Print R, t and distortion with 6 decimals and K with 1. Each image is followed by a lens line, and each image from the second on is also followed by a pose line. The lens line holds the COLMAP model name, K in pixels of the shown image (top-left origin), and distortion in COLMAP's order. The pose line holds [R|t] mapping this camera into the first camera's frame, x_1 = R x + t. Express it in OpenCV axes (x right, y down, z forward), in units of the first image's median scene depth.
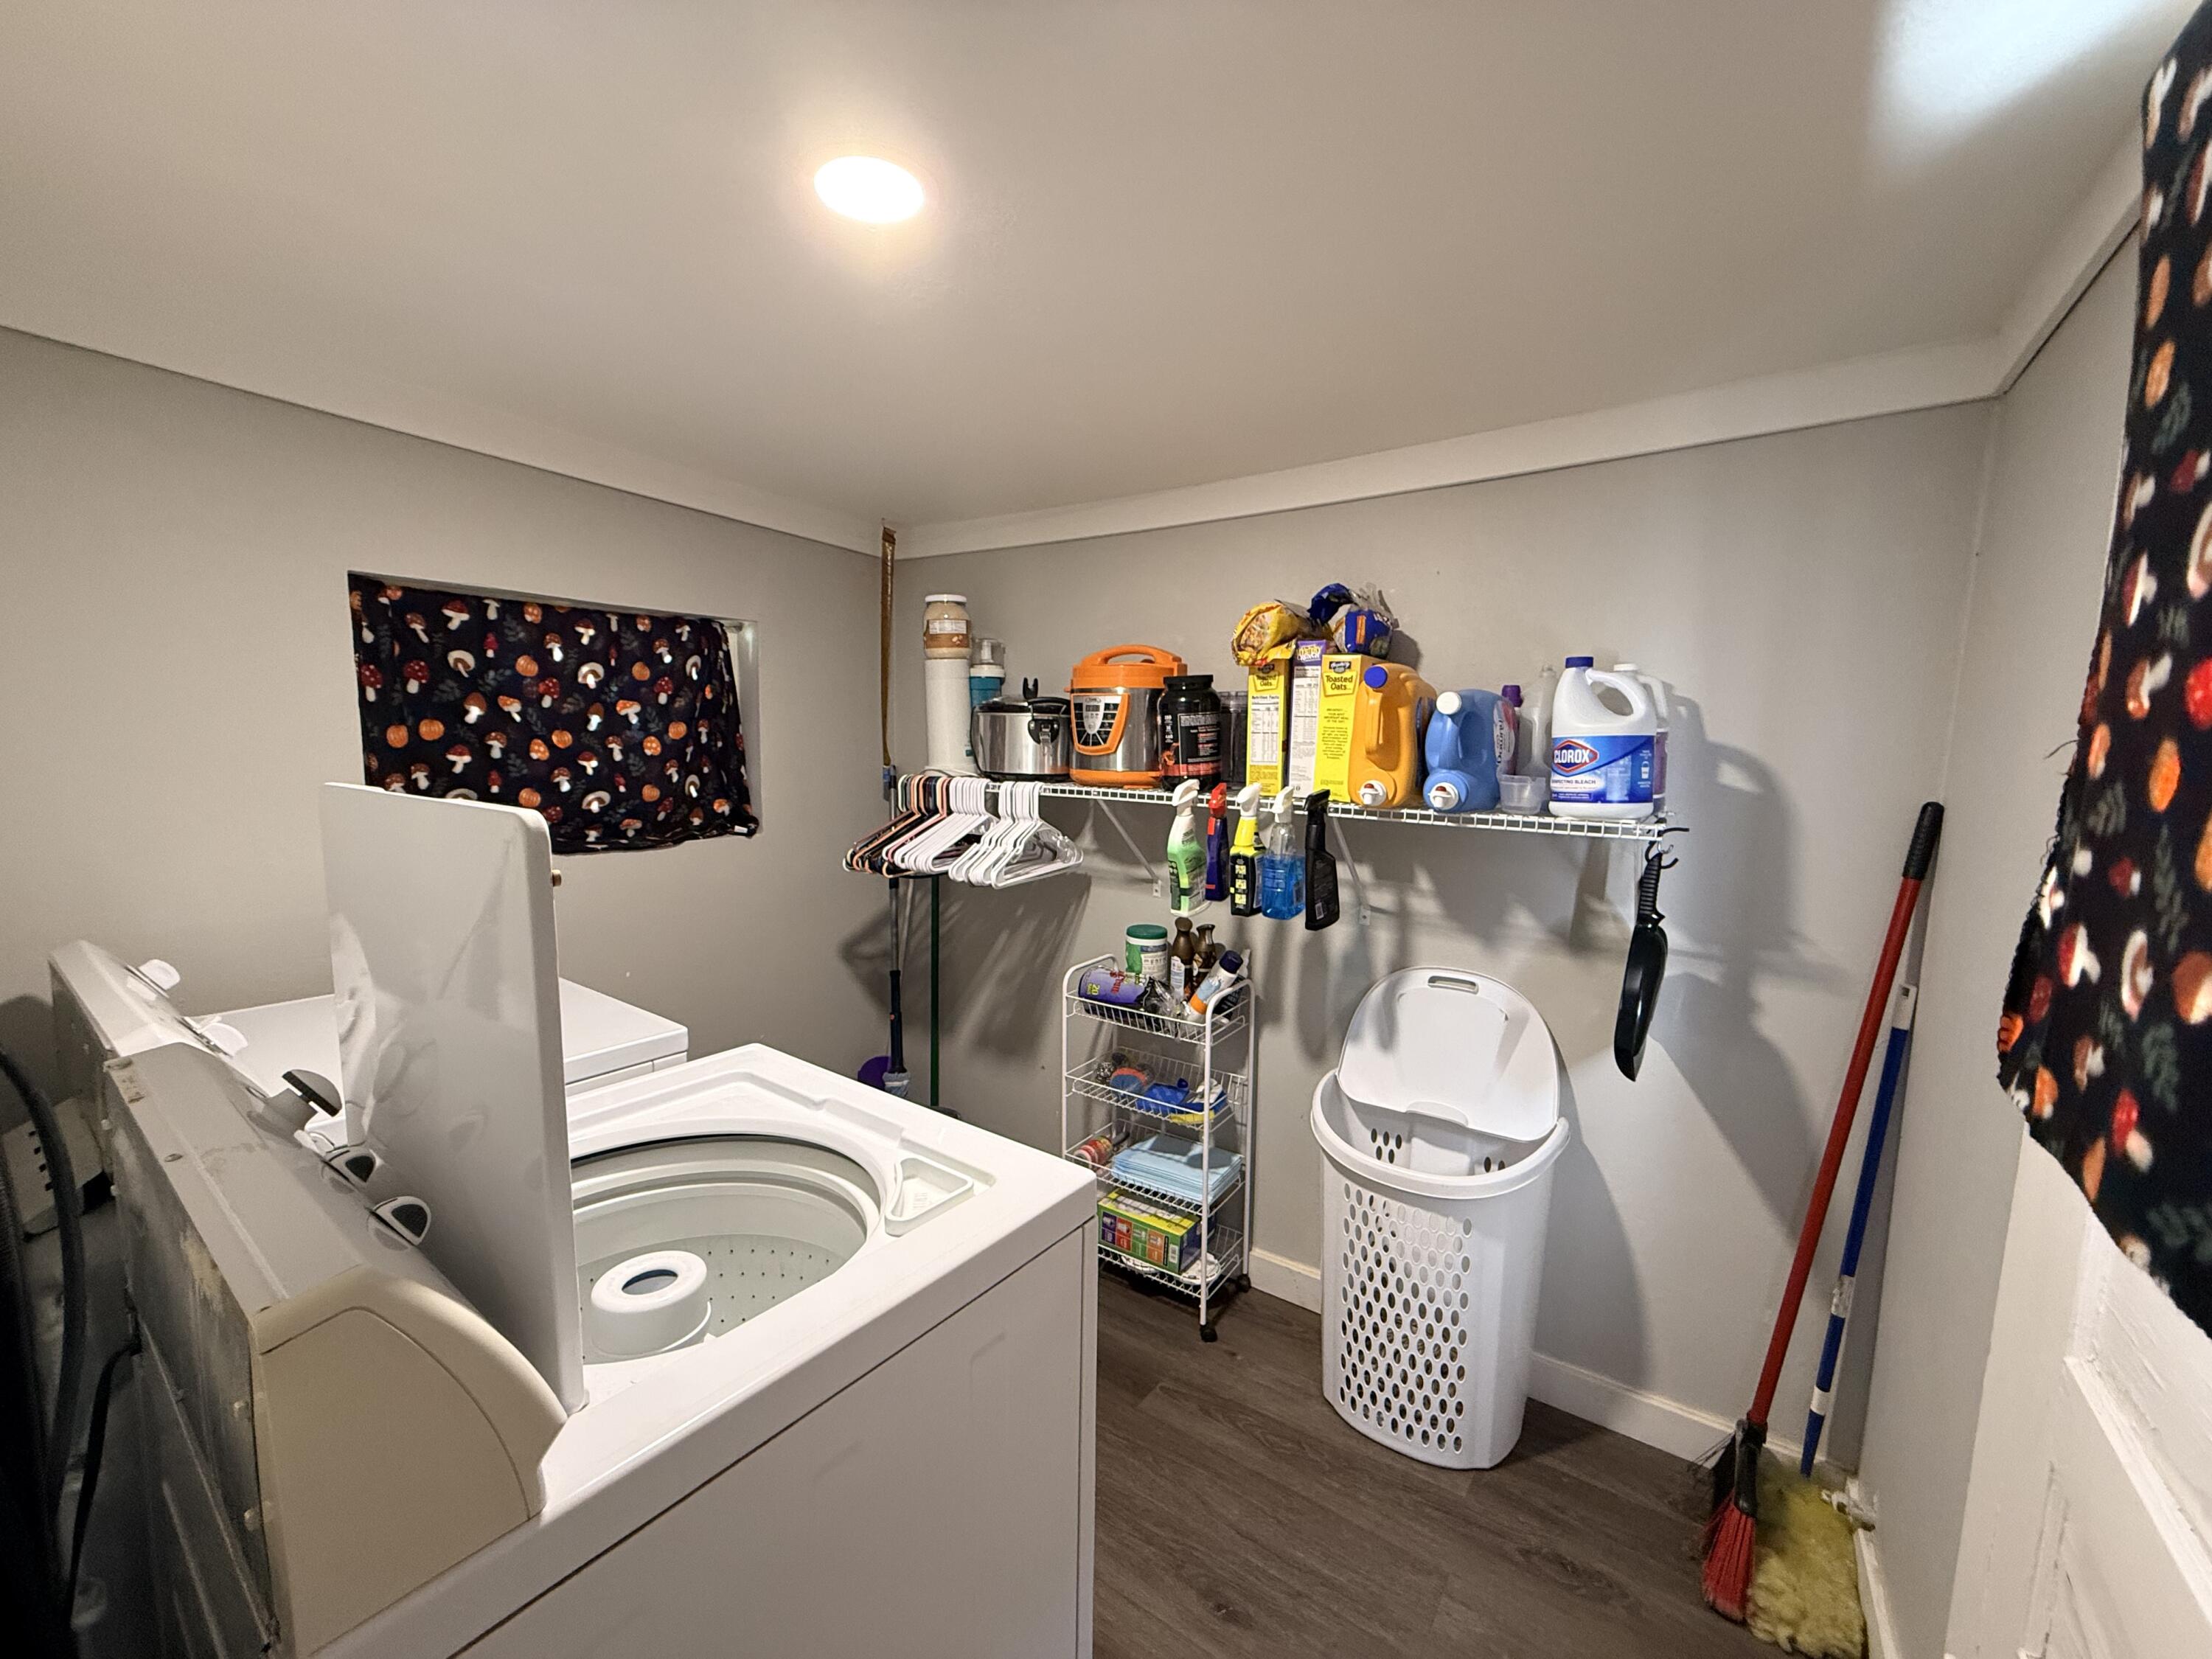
lens RADIAL K [[889.3, 0, 1106.6], [0, 889.3, 836.8], [0, 0, 1]] dist [-0.000344, 0.000888]
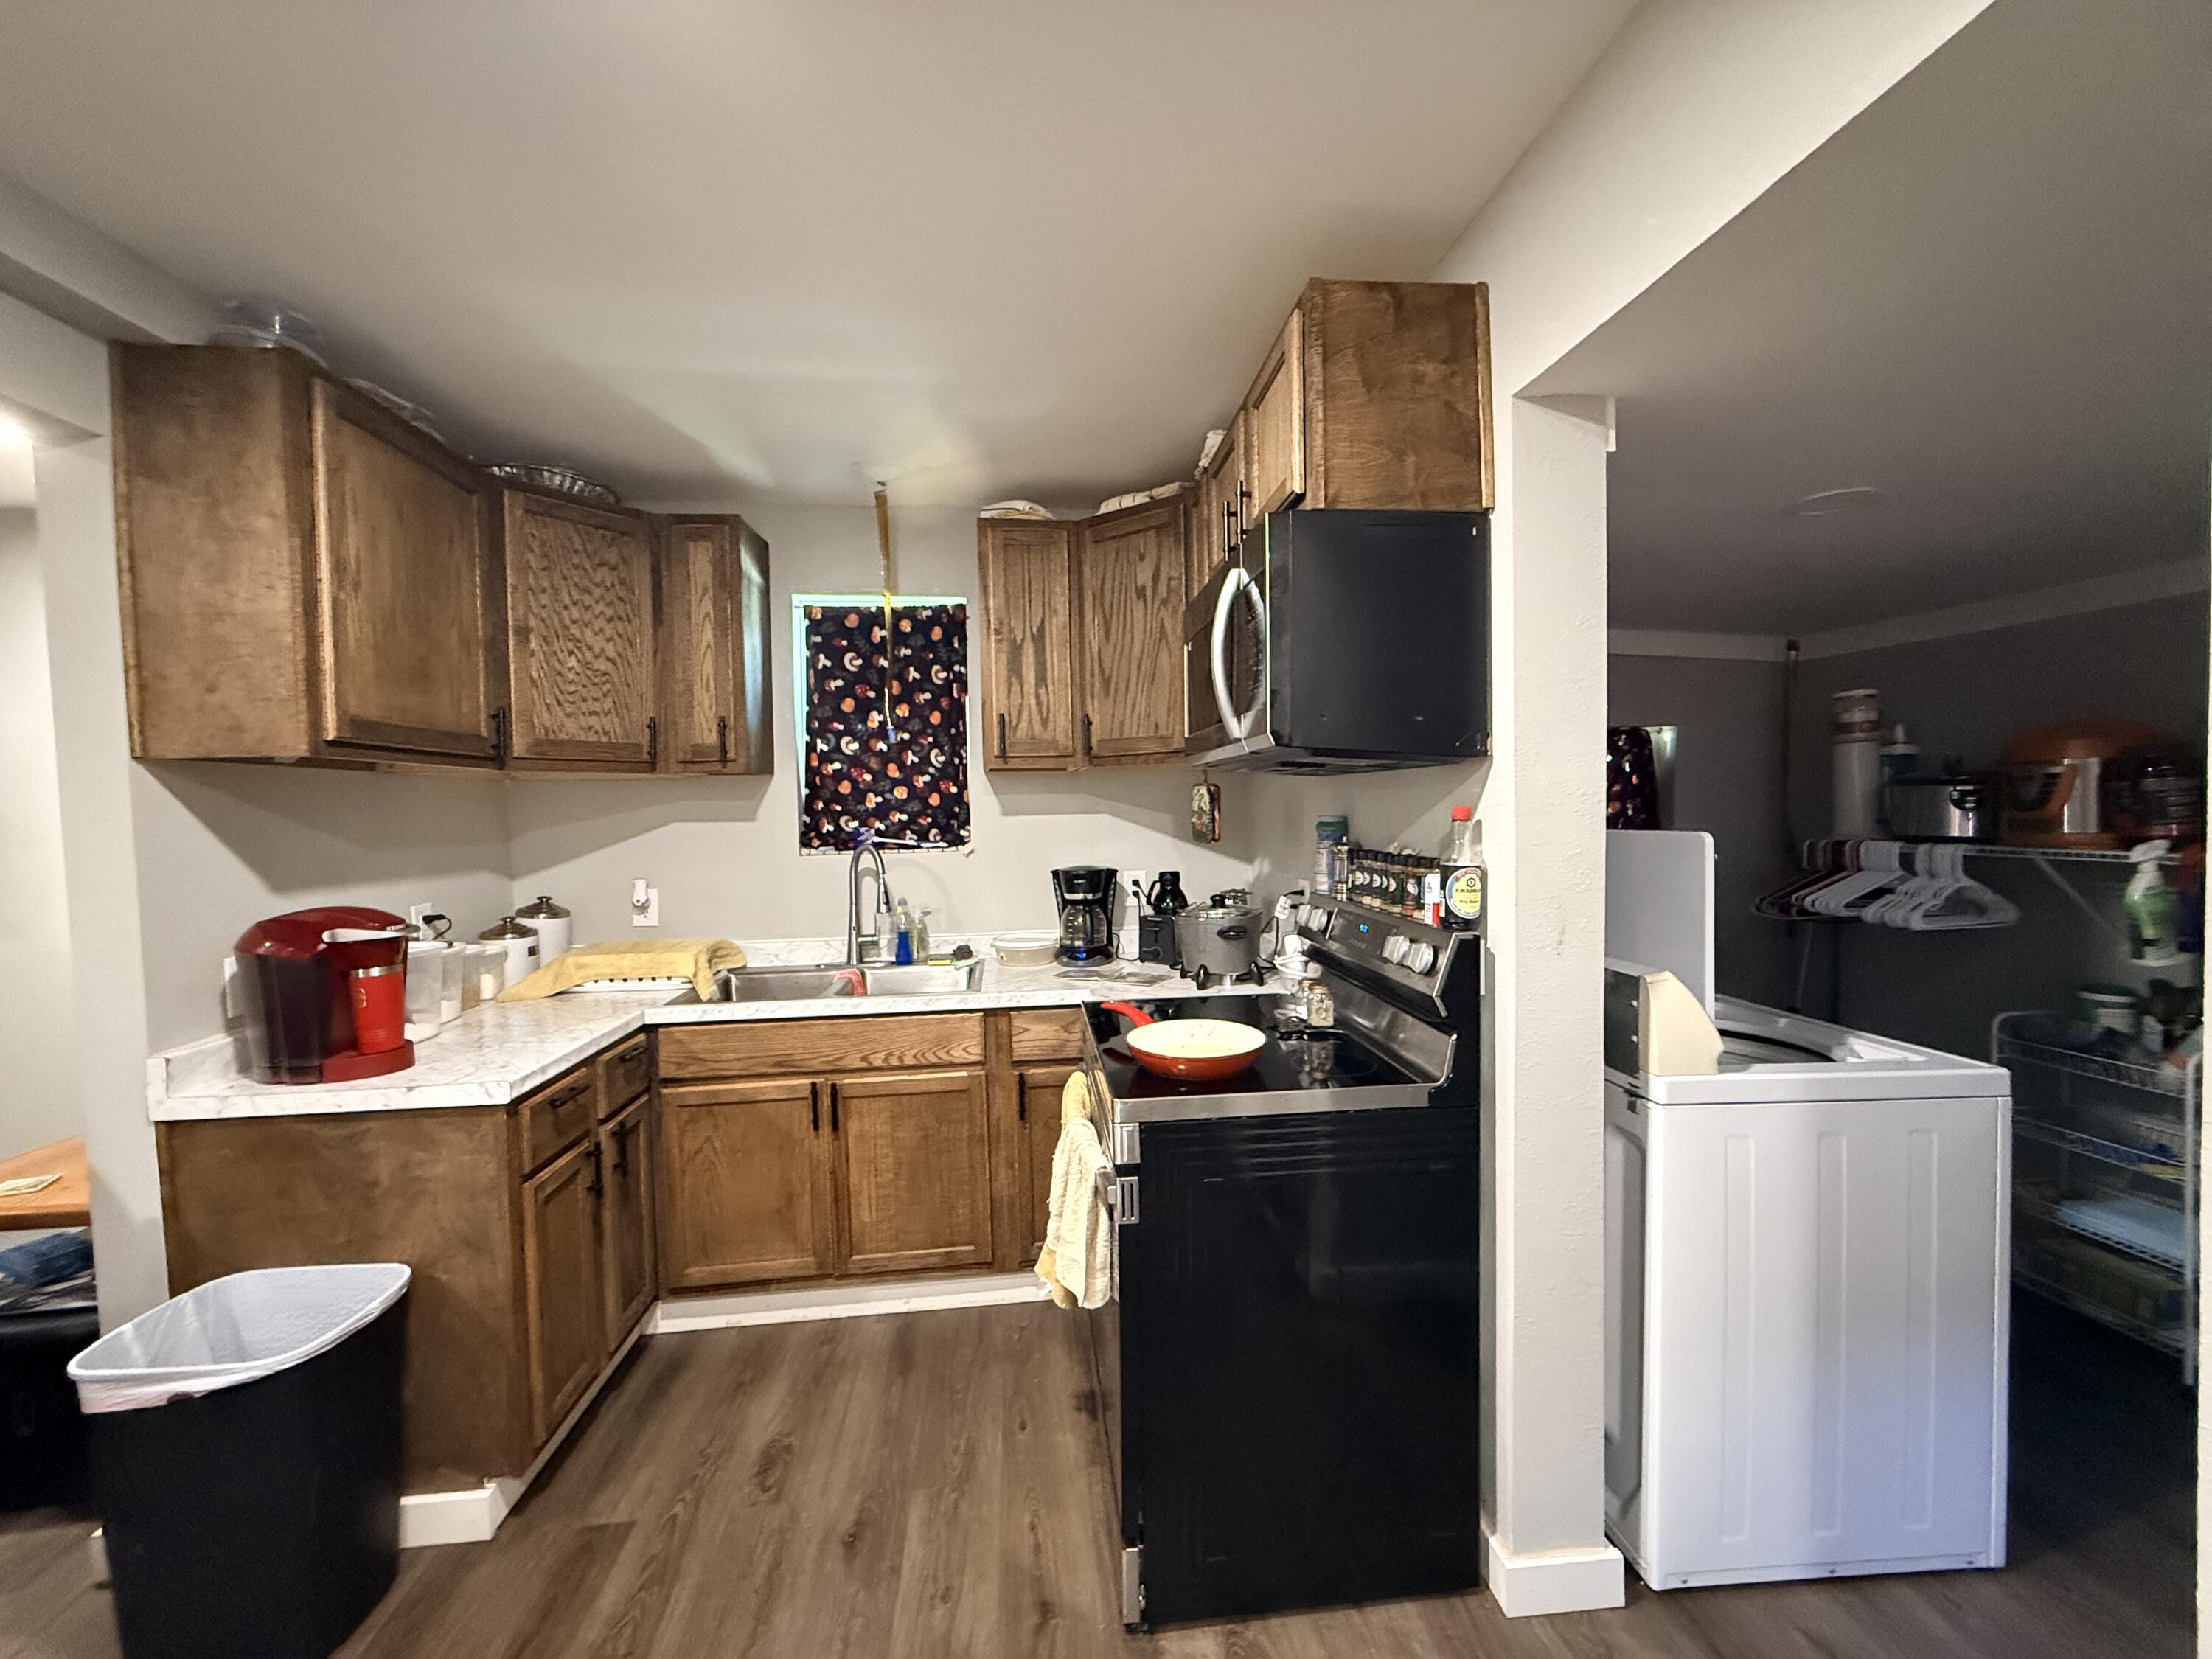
lens RADIAL K [[889.3, 0, 1108.5], [0, 889.3, 834.9], [0, 0, 1]] dist [-0.000344, 0.000888]
pose [[0.666031, -0.003016, -0.745918, 0.045313], [-0.064214, 0.996048, -0.061365, 0.067756], [0.743155, 0.088769, 0.663205, -0.574469]]
